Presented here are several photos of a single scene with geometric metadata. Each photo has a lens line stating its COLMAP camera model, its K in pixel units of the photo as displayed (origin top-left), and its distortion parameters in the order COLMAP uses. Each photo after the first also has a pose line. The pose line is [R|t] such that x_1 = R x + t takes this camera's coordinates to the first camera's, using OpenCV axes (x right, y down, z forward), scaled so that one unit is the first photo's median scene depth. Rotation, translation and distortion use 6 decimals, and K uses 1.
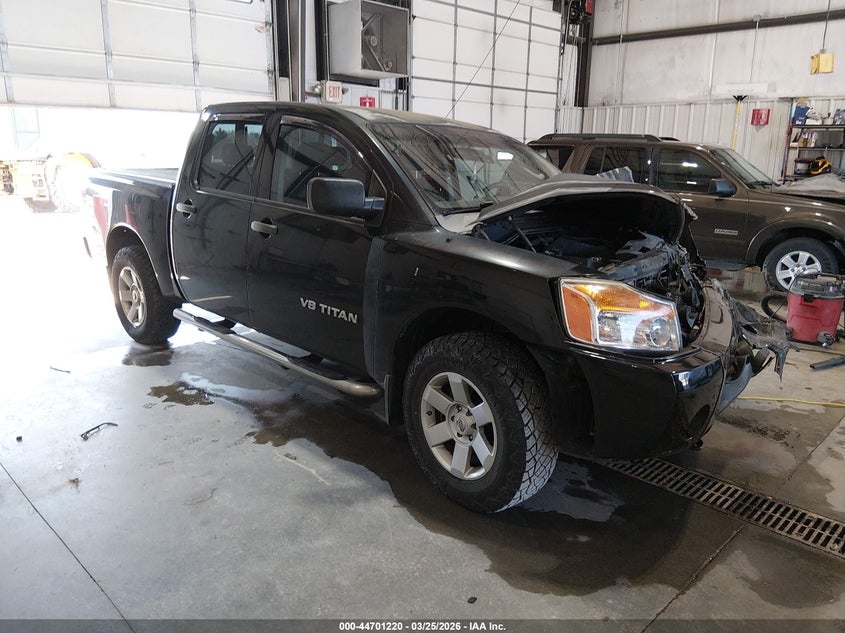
lens RADIAL K [[670.4, 0, 424.5], [0, 670.4, 293.0], [0, 0, 1]] dist [-0.011810, -0.011499]
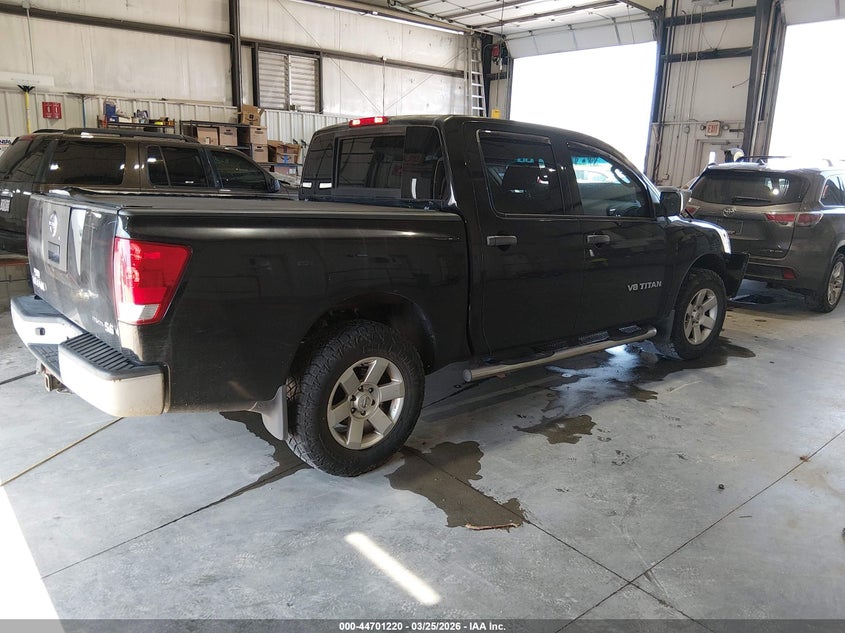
lens RADIAL K [[652.0, 0, 422.5], [0, 652.0, 316.5], [0, 0, 1]] dist [-0.010471, -0.011475]
pose [[0.085555, -0.245281, 0.965670, -1.288299], [0.179023, 0.957233, 0.227277, -0.260153], [-0.980118, 0.153433, 0.125807, 1.101200]]
